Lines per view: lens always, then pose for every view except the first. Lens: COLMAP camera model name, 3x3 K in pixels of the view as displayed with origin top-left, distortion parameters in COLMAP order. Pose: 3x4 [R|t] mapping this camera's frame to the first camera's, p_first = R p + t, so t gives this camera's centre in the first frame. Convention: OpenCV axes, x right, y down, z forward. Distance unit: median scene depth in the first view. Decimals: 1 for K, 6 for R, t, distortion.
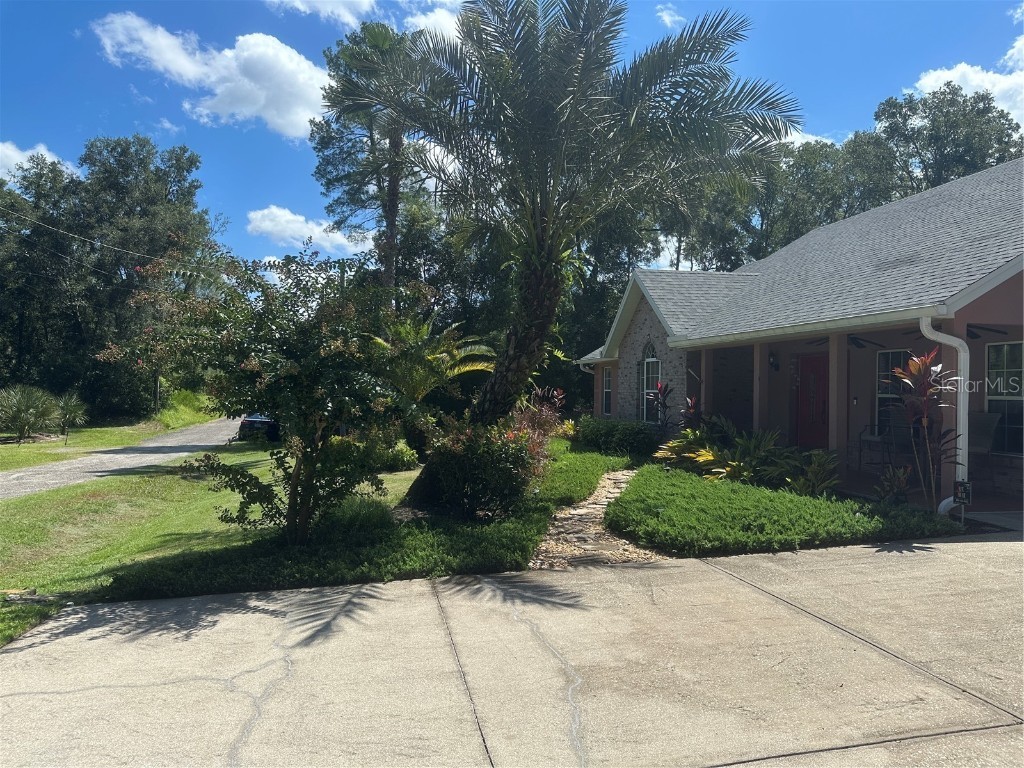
lens RADIAL K [[722.3, 0, 513.0], [0, 722.3, 391.8], [0, 0, 1]] dist [0.008353, -0.007627]
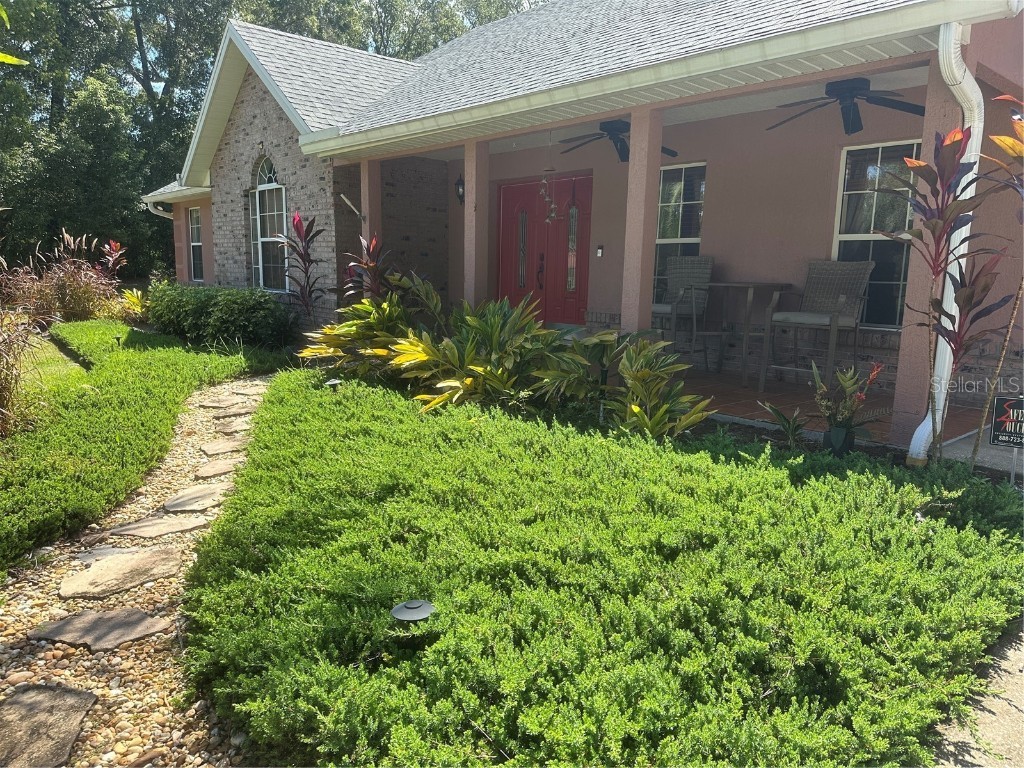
lens RADIAL K [[722.3, 0, 513.0], [0, 722.3, 391.8], [0, 0, 1]] dist [0.008353, -0.007627]
pose [[0.863106, -0.083673, 0.498043, 0.060527], [-0.004998, 0.984716, 0.174099, 0.021741], [-0.504998, -0.152755, 0.849496, 0.410537]]
